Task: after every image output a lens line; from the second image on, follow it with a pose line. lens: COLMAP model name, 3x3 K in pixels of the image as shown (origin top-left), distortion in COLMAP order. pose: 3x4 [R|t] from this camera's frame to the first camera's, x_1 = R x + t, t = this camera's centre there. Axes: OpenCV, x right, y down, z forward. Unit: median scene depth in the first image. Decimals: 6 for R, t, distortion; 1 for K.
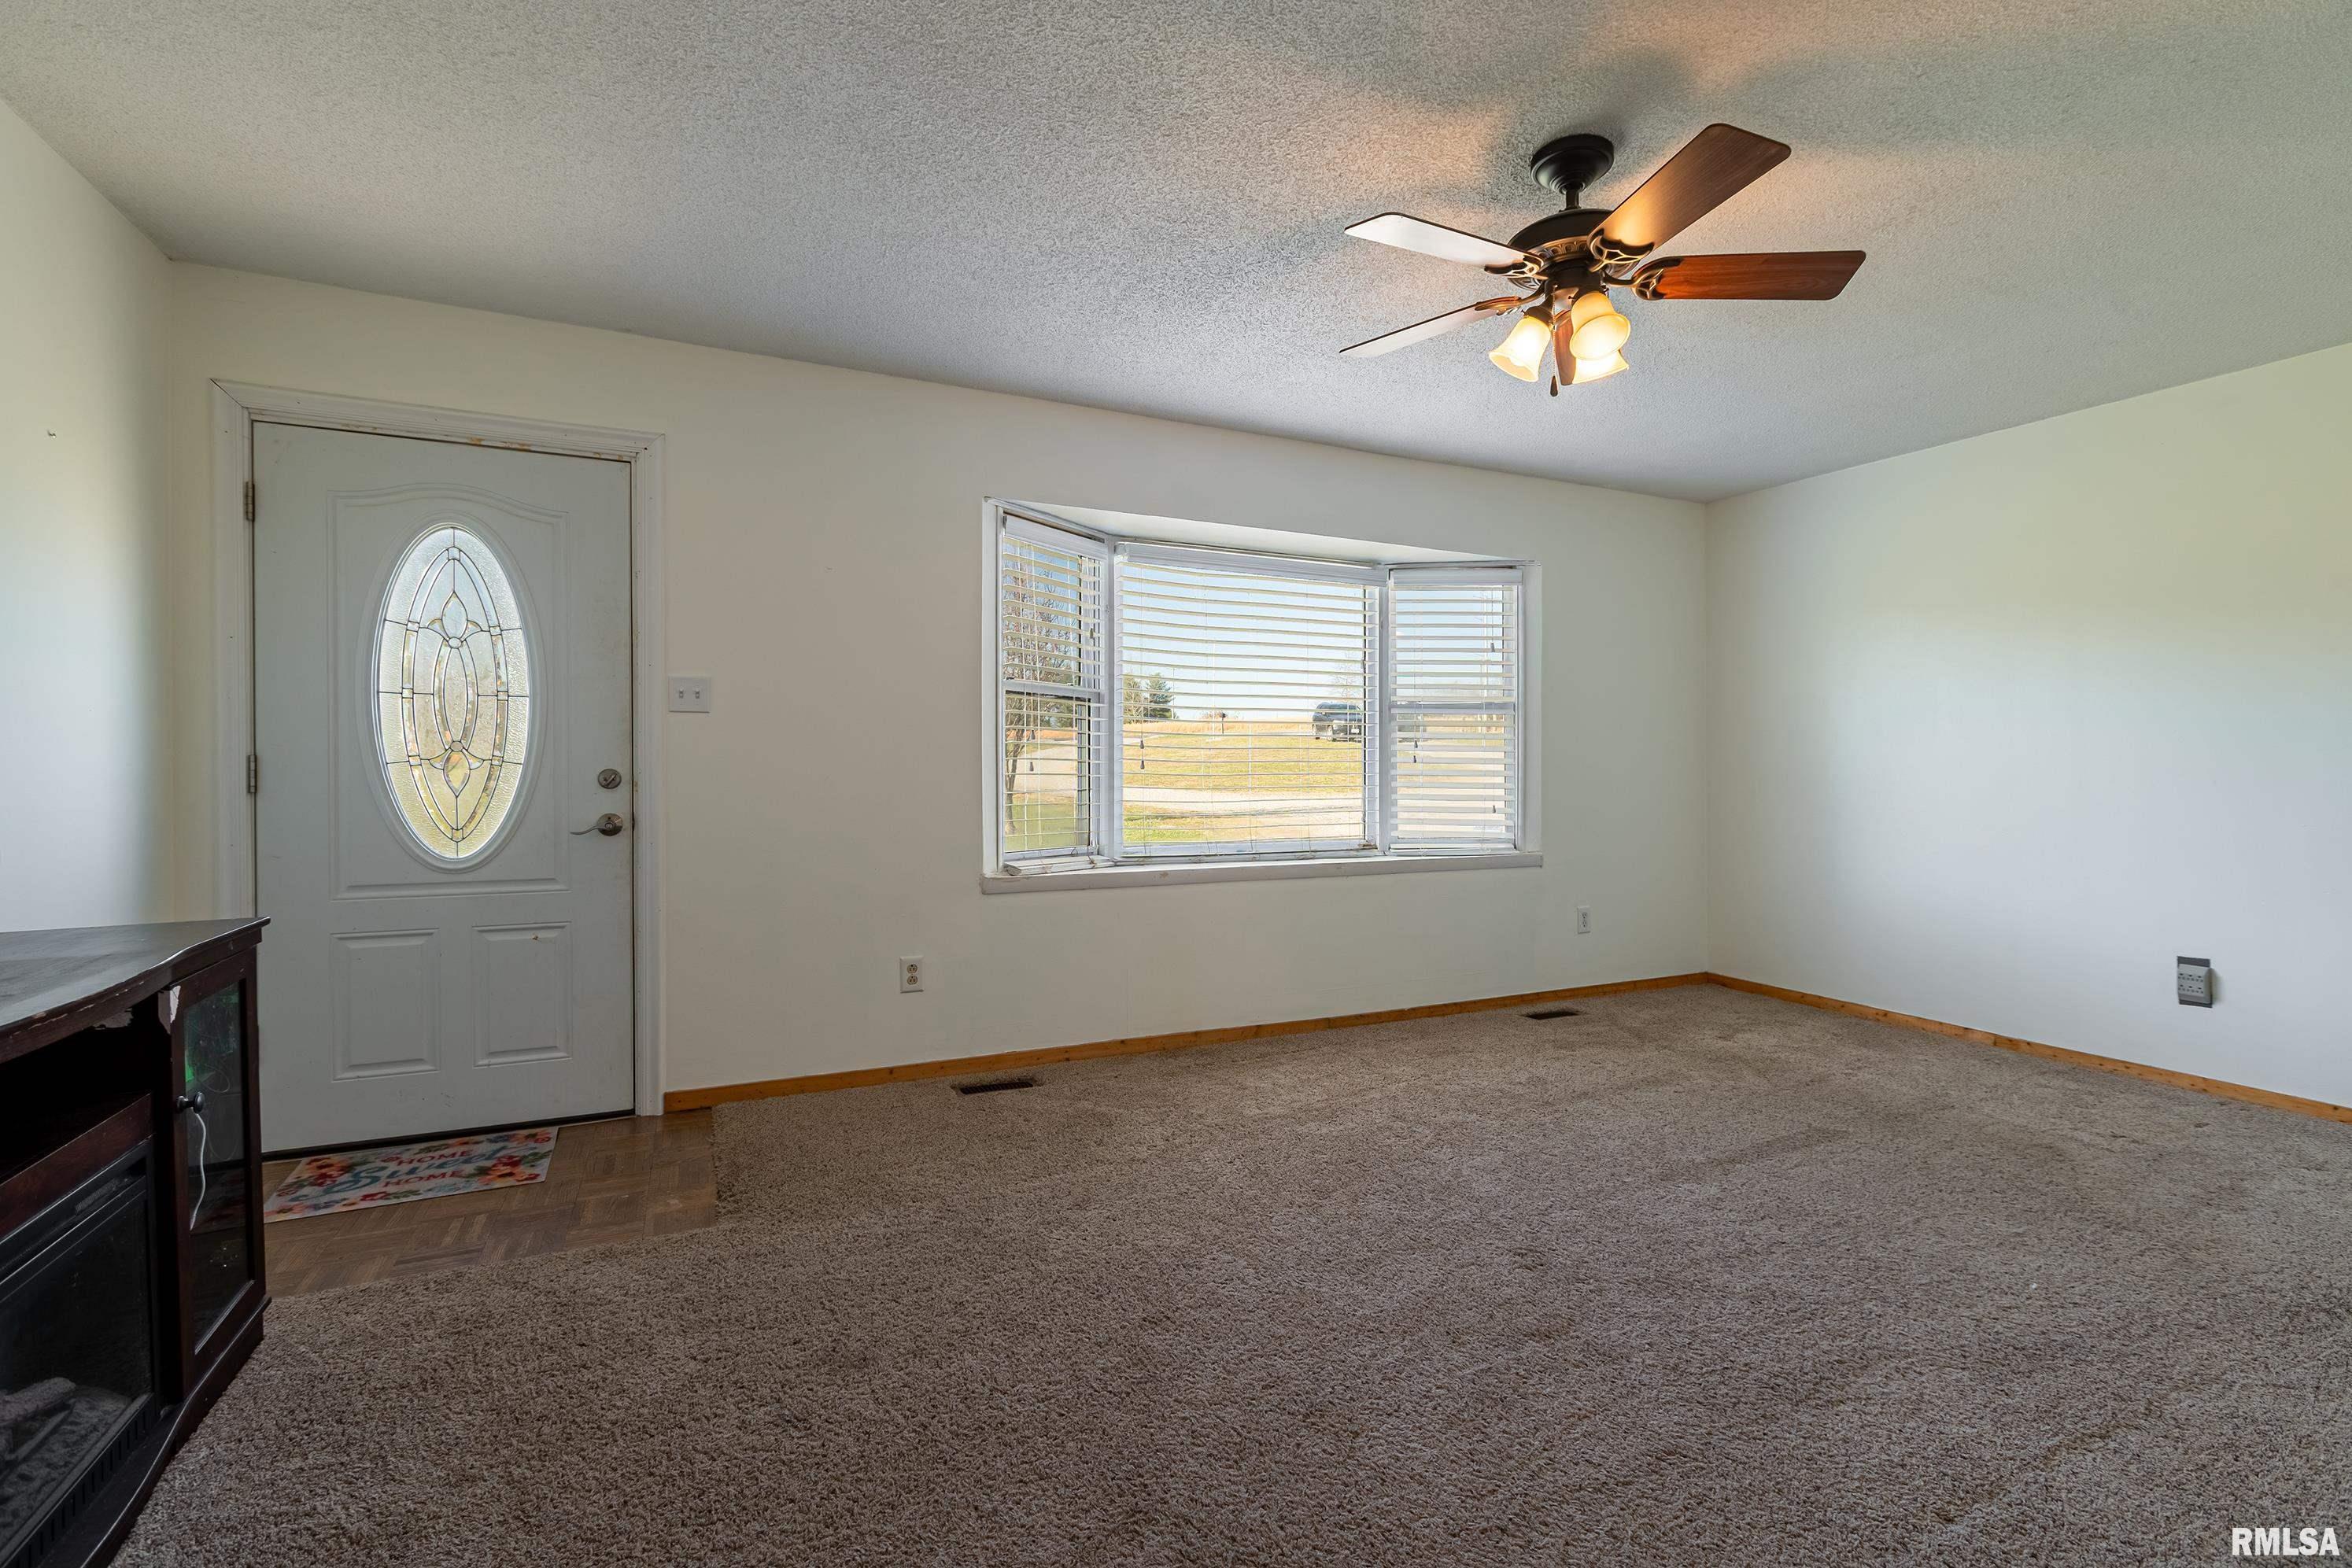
lens RADIAL K [[1048.1, 0, 1176.0], [0, 1048.1, 784.0], [0, 0, 1]] dist [-0.002238, -0.001059]
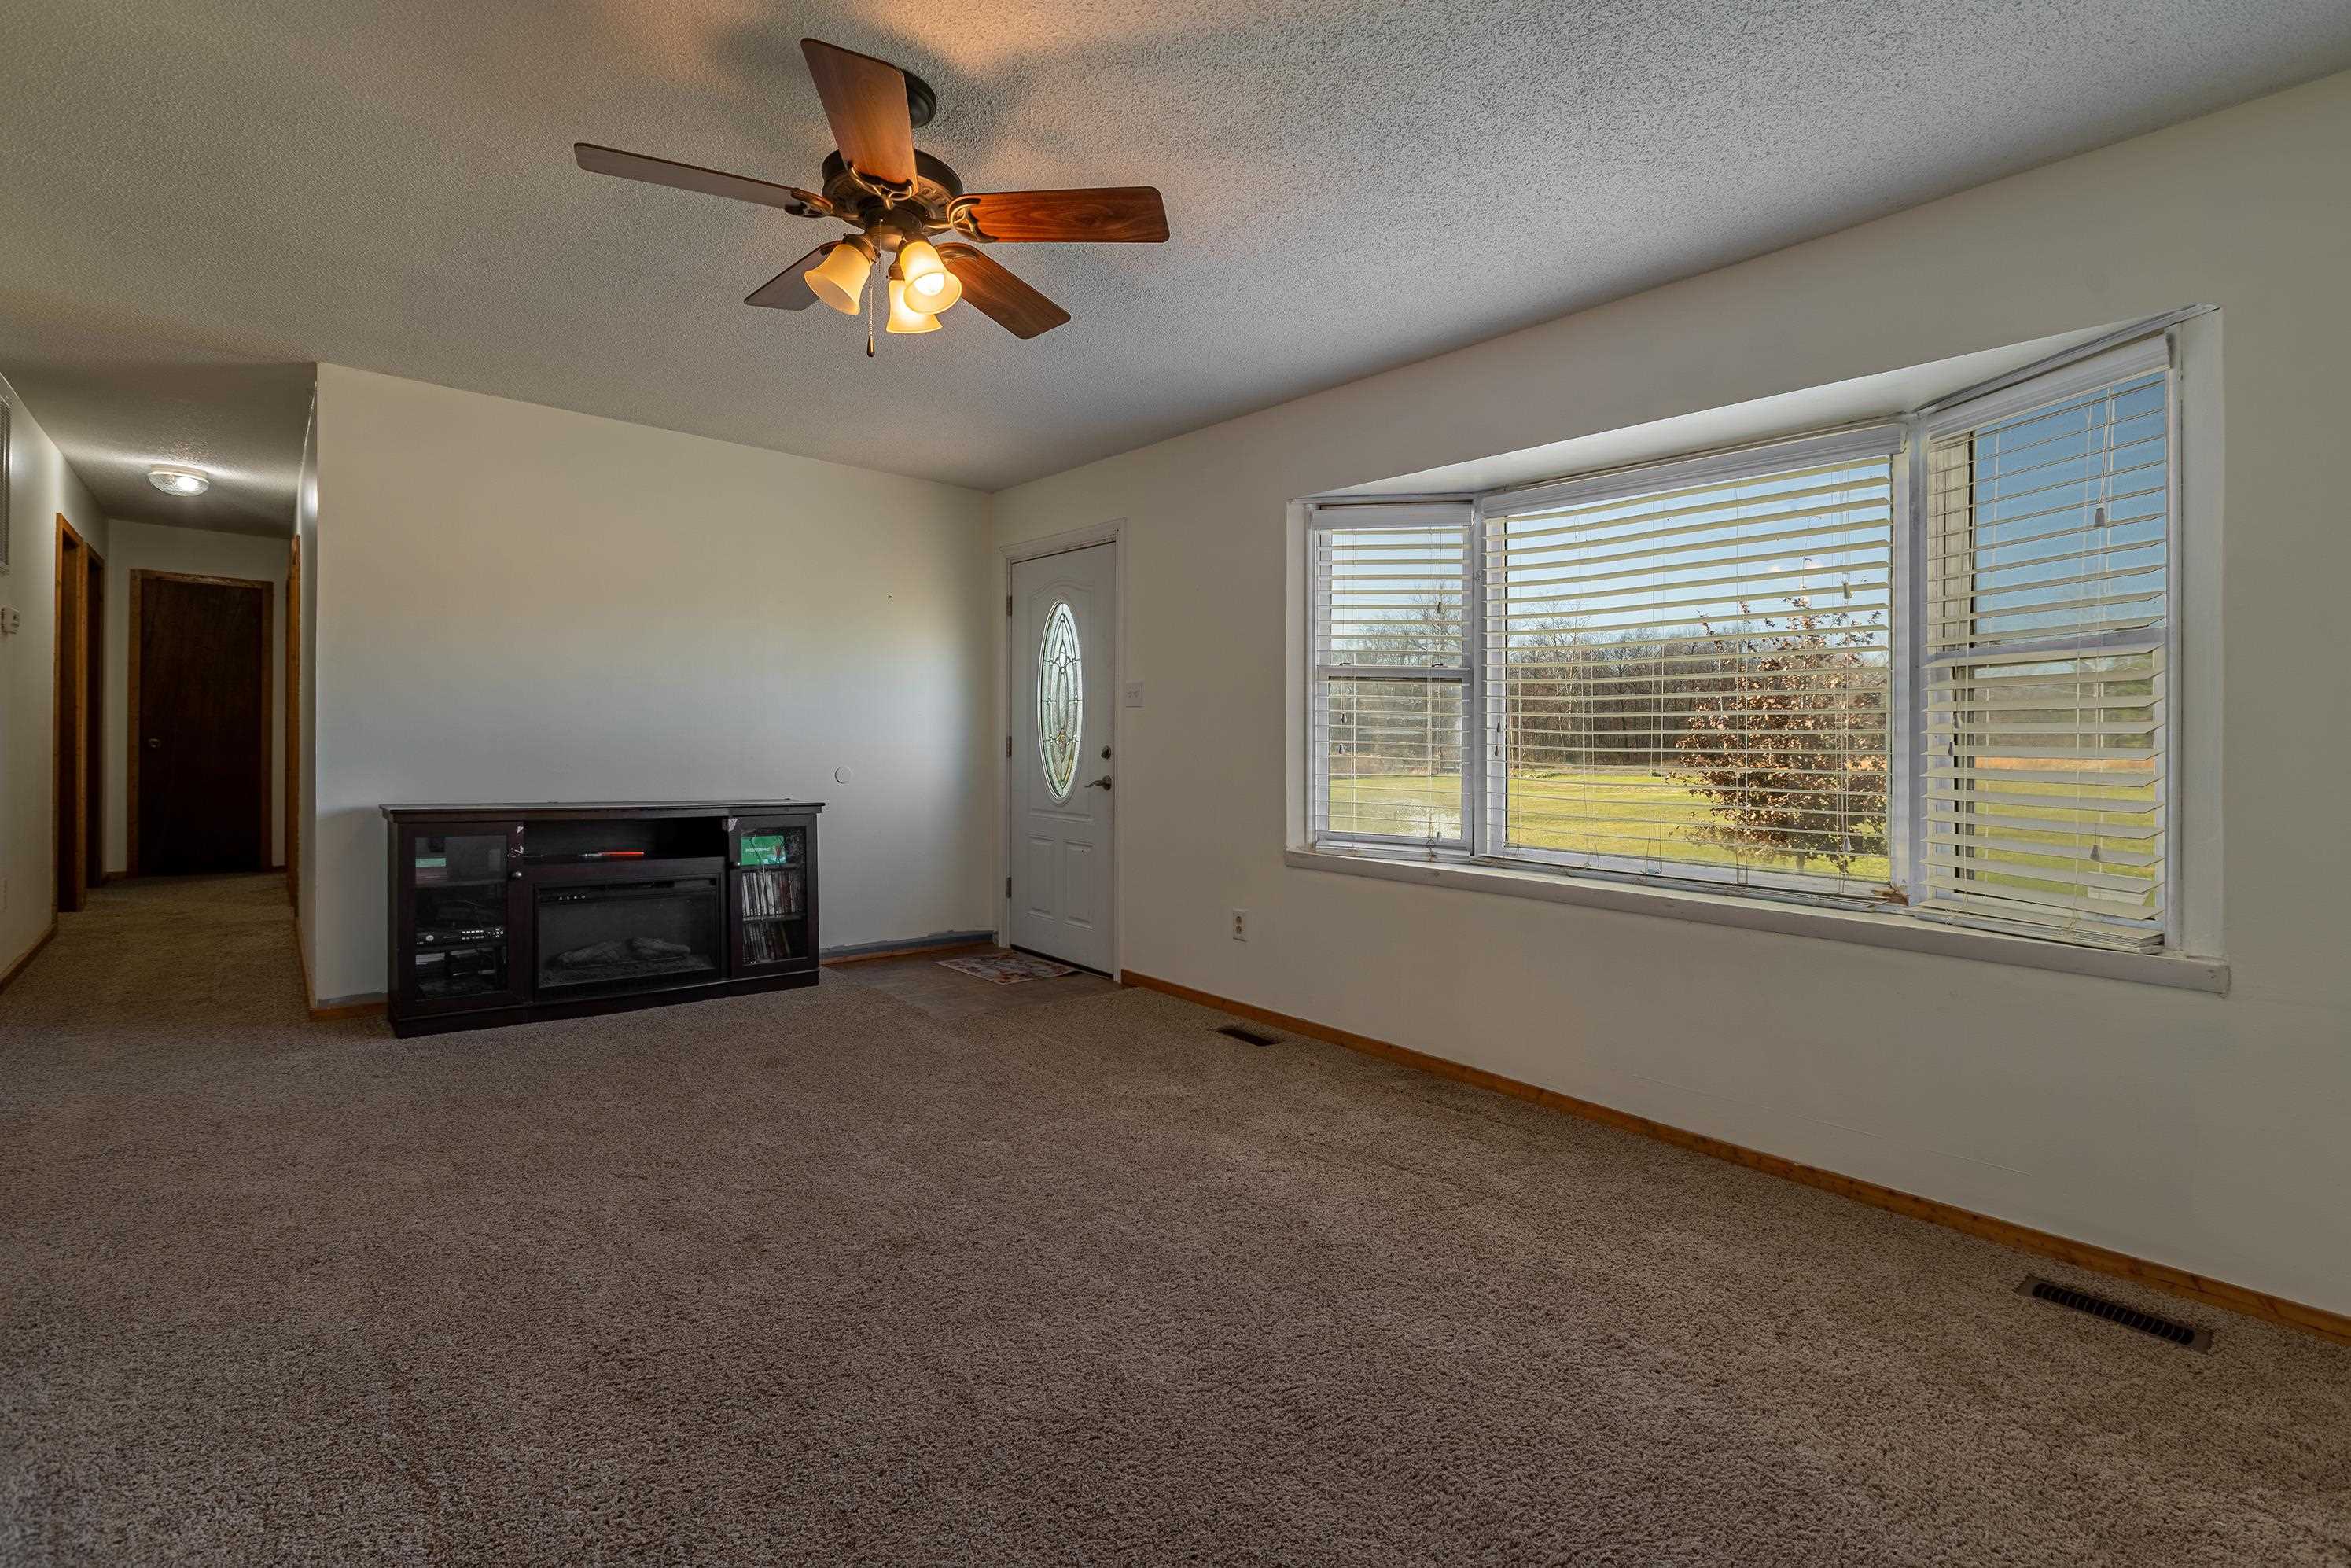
lens RADIAL K [[1075.1, 0, 1175.5], [0, 1075.1, 784.0], [0, 0, 1]] dist [-0.000120, -0.000148]
pose [[0.265132, 0.038490, -0.963444, 0.969081], [-0.038001, 0.998844, 0.029446, -0.008999], [0.963463, 0.028805, 0.266288, 0.668089]]
